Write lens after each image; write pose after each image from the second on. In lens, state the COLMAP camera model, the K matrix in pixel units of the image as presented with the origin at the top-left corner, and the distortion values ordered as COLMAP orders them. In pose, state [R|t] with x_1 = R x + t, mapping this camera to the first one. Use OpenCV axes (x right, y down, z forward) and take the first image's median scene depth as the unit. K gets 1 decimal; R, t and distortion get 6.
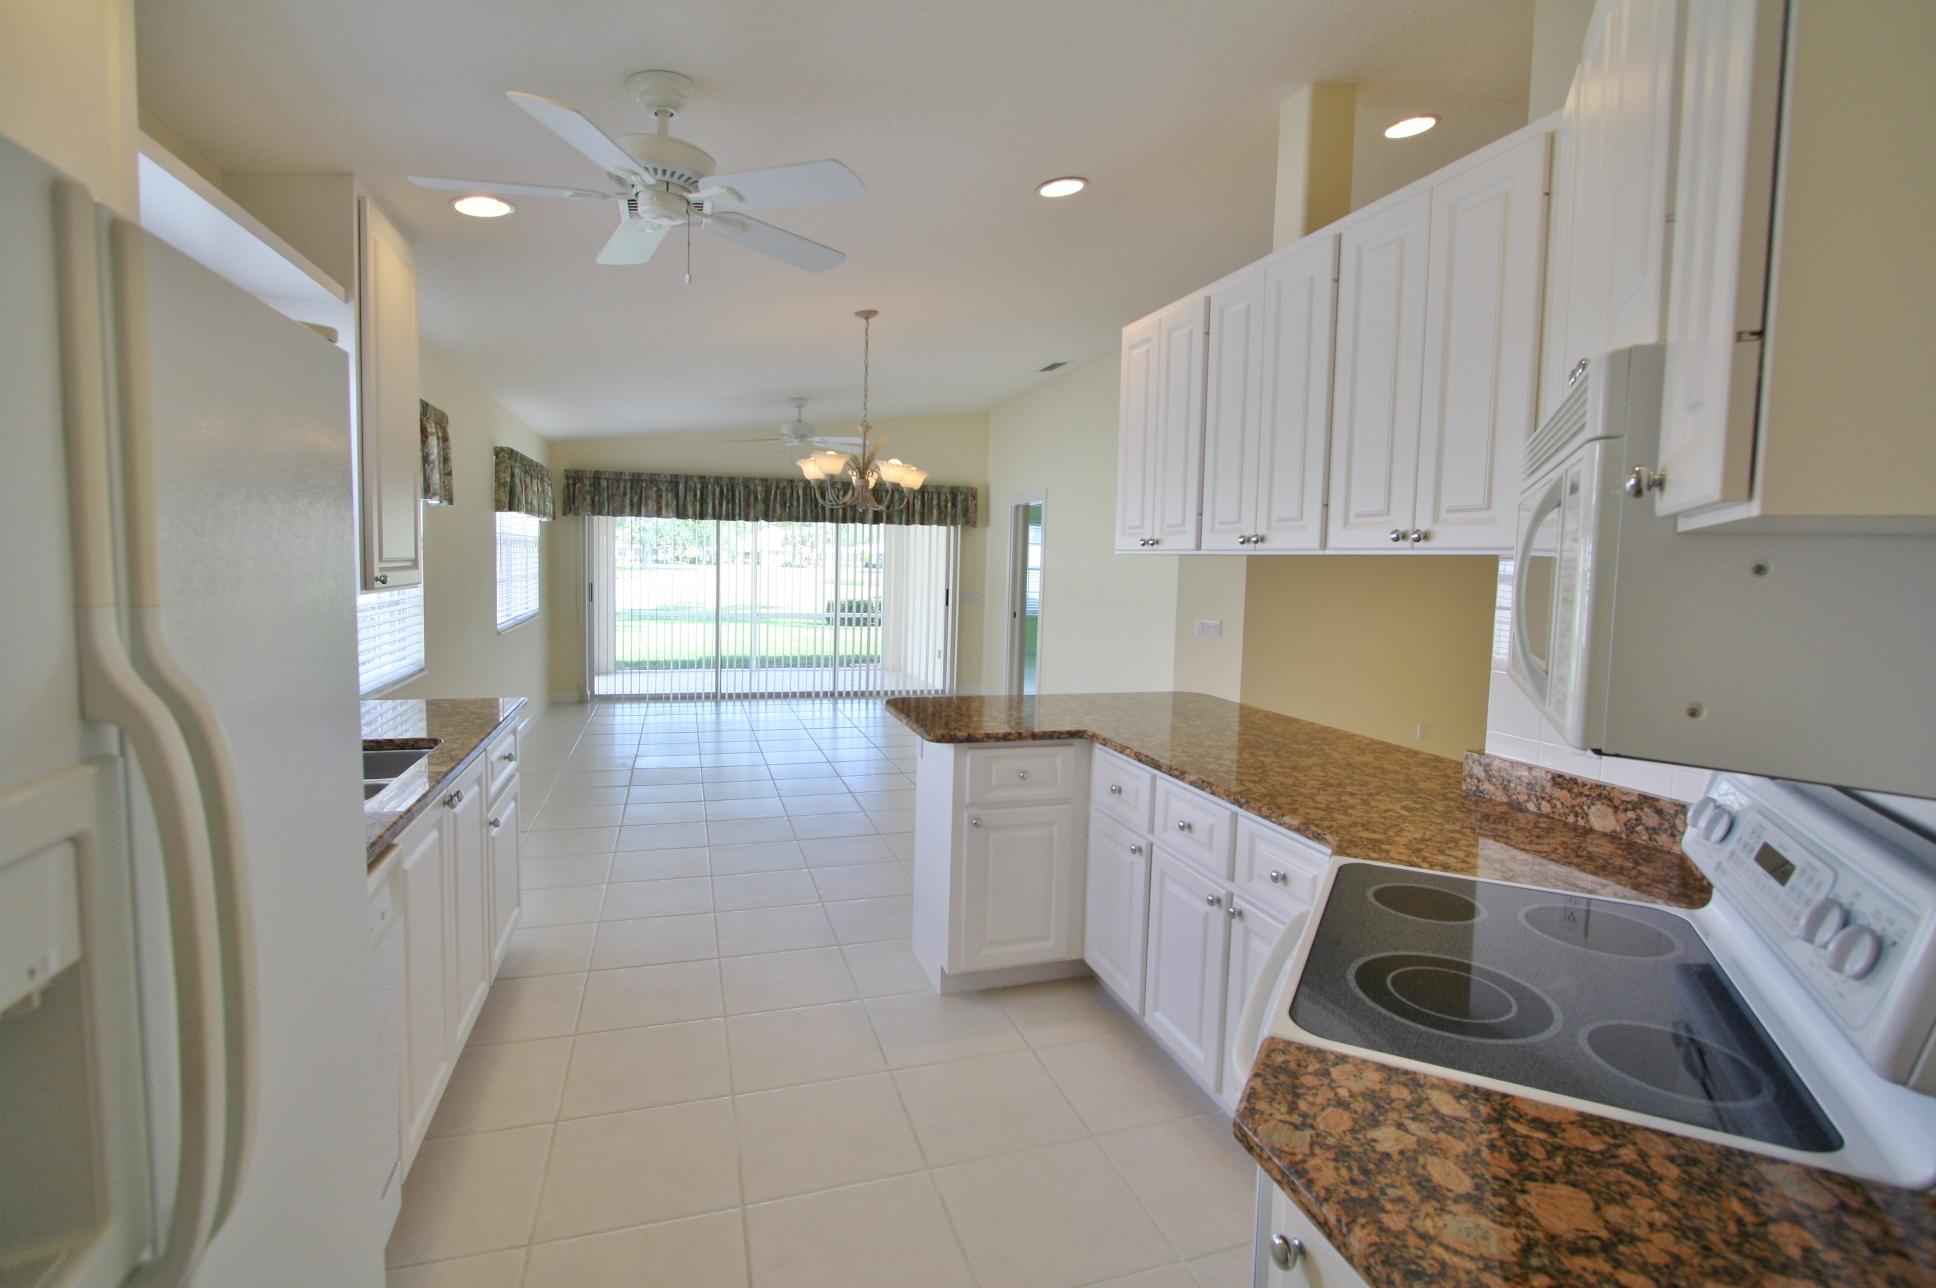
lens RADIAL K [[901.5, 0, 965.1], [0, 901.5, 635.1], [0, 0, 1]] dist [-0.018614, 0.003678]
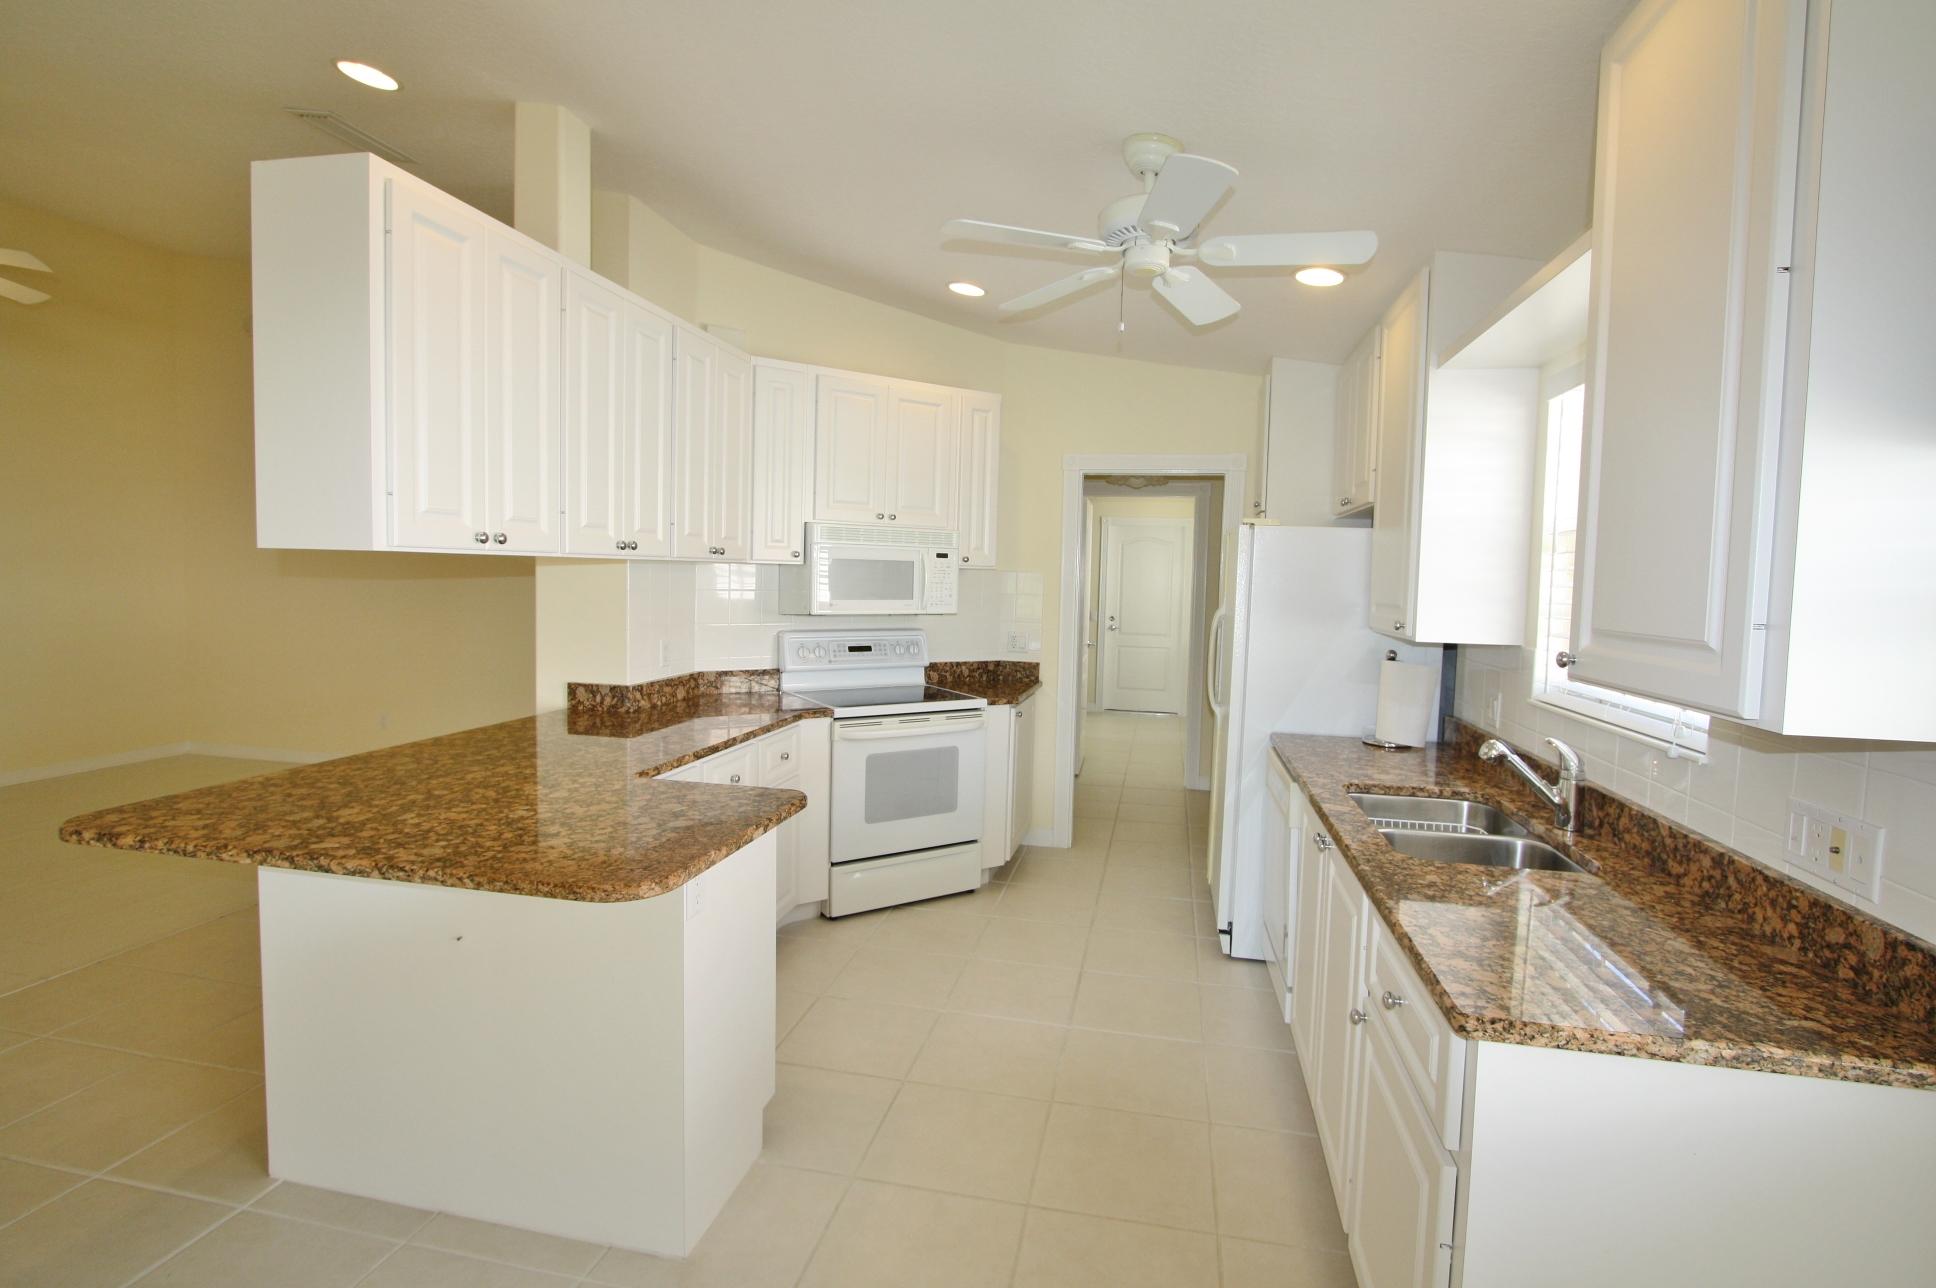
lens RADIAL K [[901.5, 0, 966.4], [0, 901.5, 636.2], [0, 0, 1]] dist [-0.018614, 0.003678]
pose [[-0.870746, -0.075447, 0.485910, -0.484558], [-0.001721, 0.988621, 0.150418, -0.133754], [-0.491730, 0.130140, -0.860968, 1.388555]]
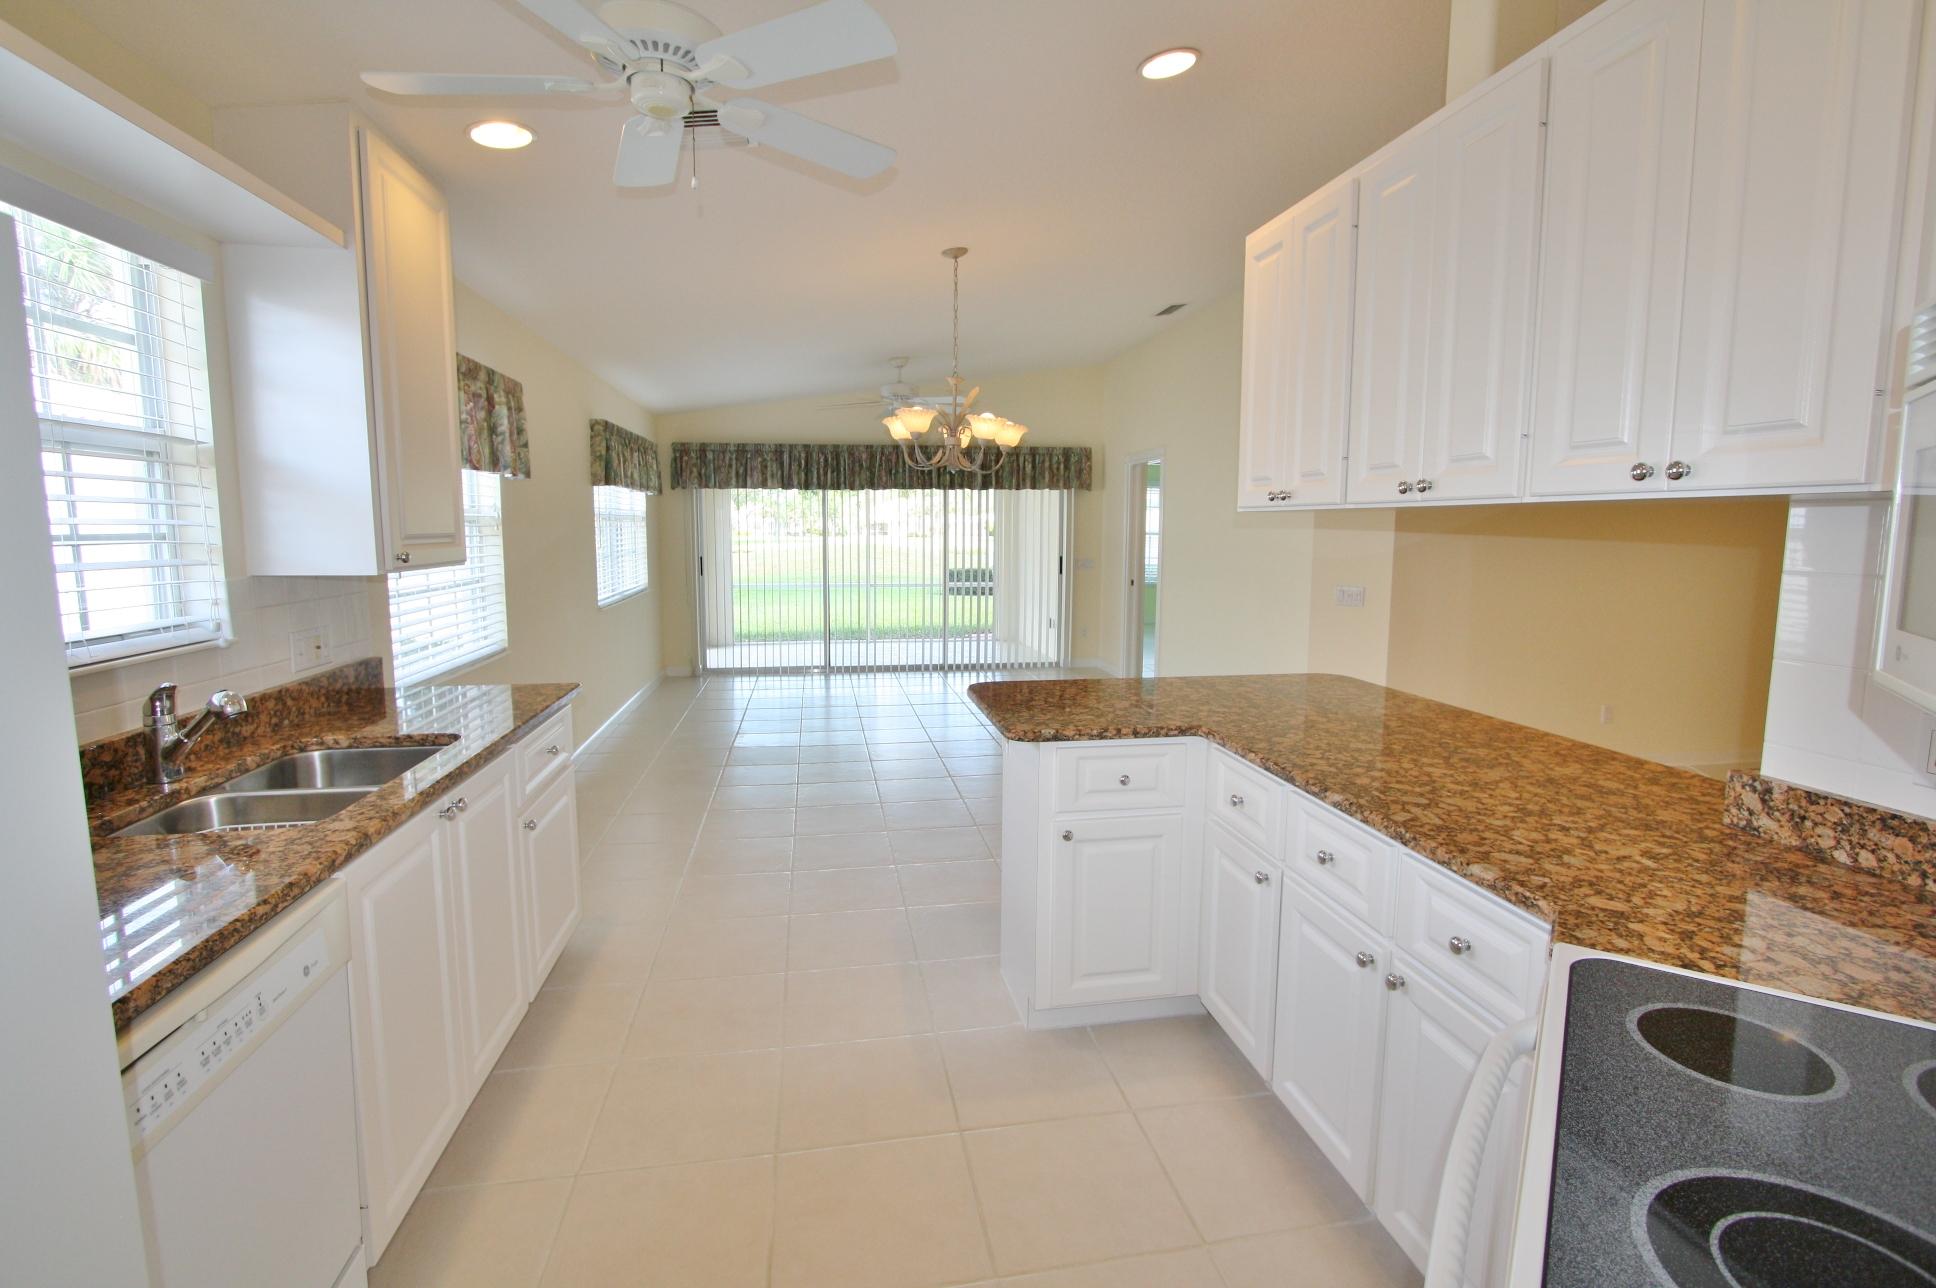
lens RADIAL K [[901.5, 0, 973.9], [0, 901.5, 637.5], [0, 0, 1]] dist [-0.018614, 0.003678]
pose [[0.992069, -0.006617, -0.125521, 0.029445], [0.011468, 0.999213, 0.037960, -0.008360], [0.125171, -0.039098, 0.991364, 0.144170]]
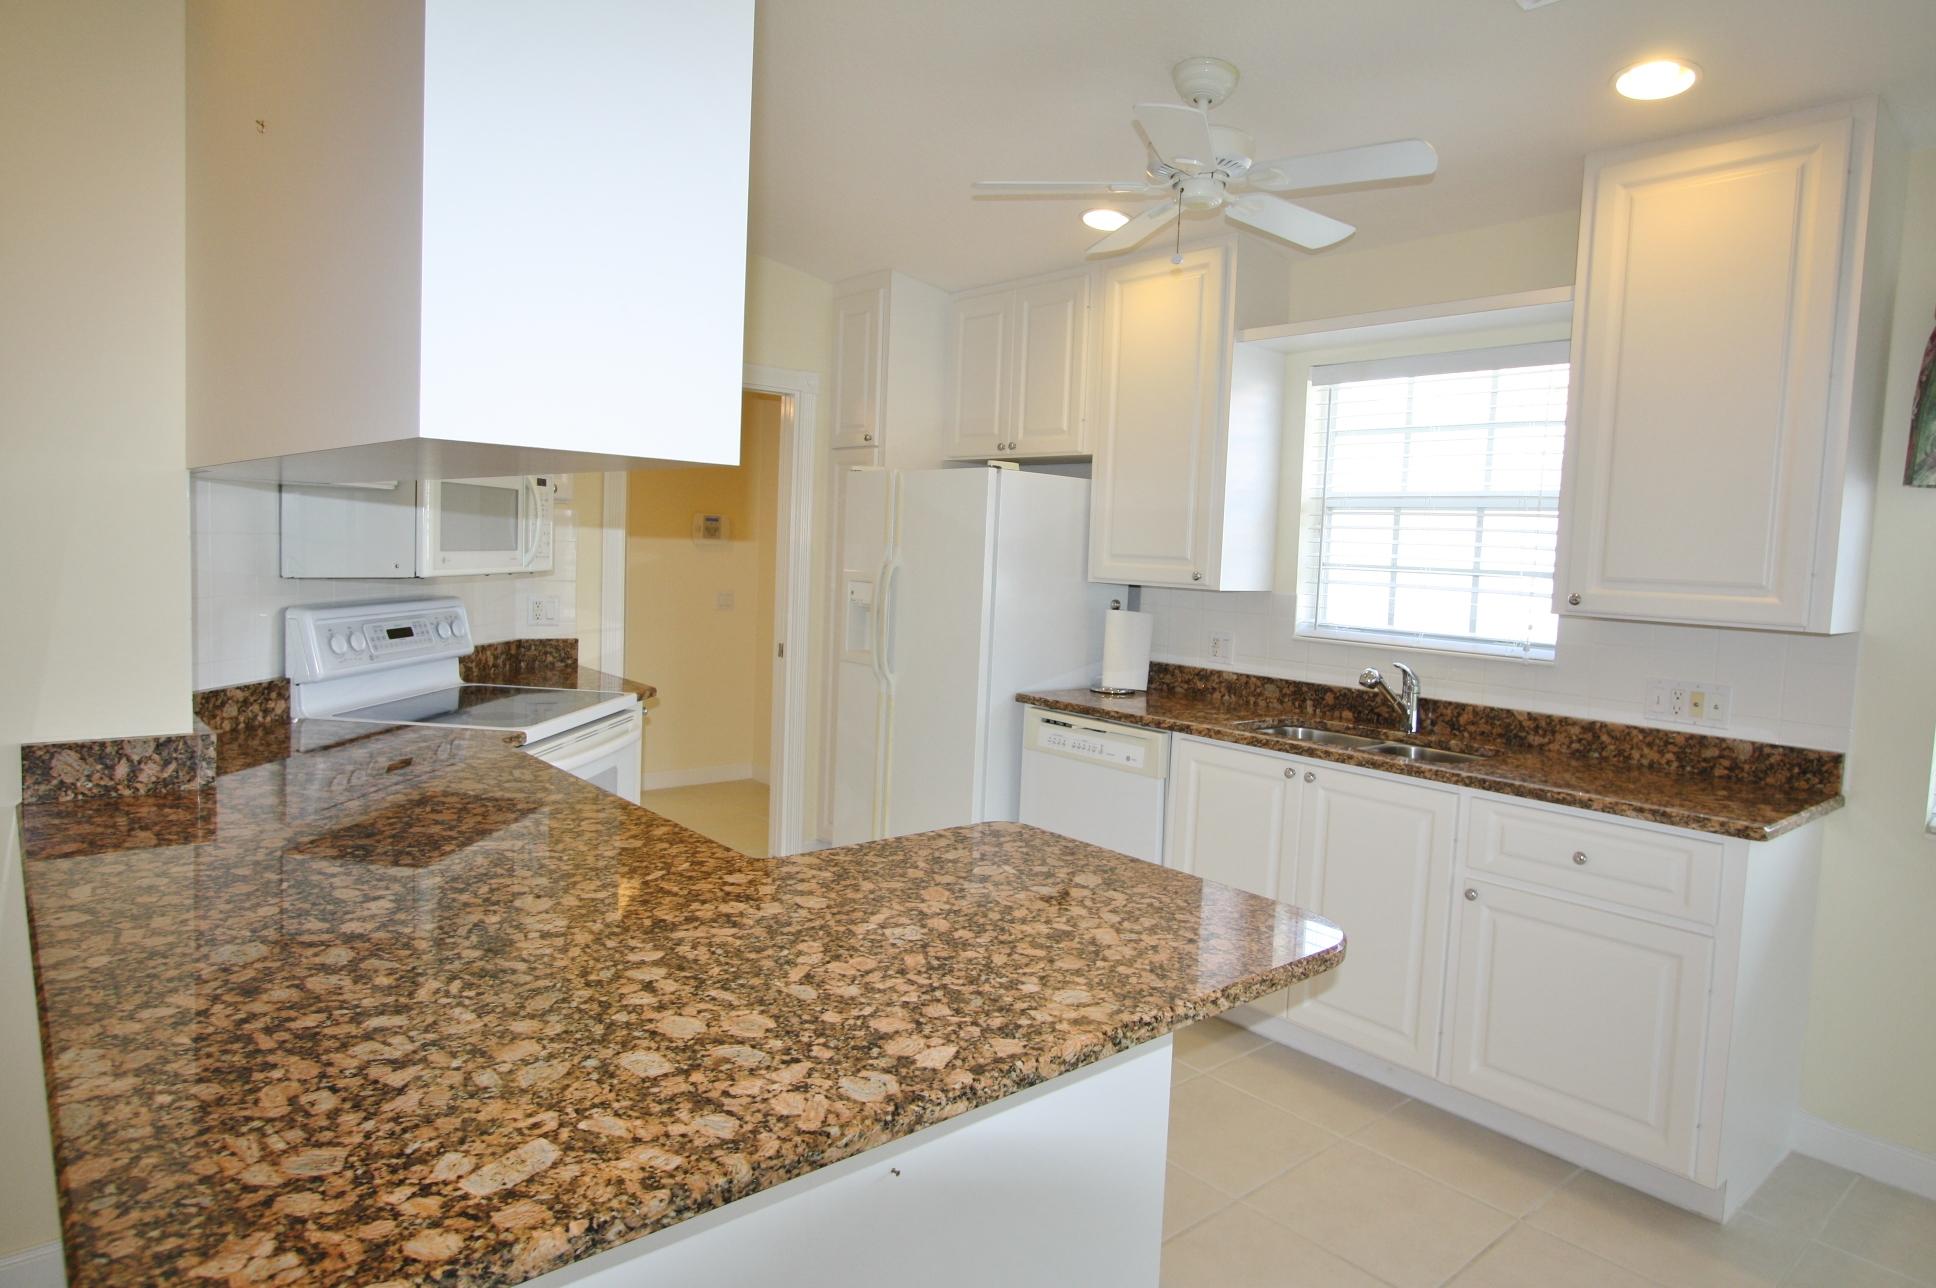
lens RADIAL K [[1167.9, 0, 971.5], [0, 1167.9, 635.5], [0, 0, 1]] dist [-0.006300, -0.000542]
pose [[-0.910701, -0.027183, -0.412172, 0.249084], [-0.094774, 0.984964, 0.144445, -0.106910], [0.402047, 0.170610, -0.899583, 1.435640]]
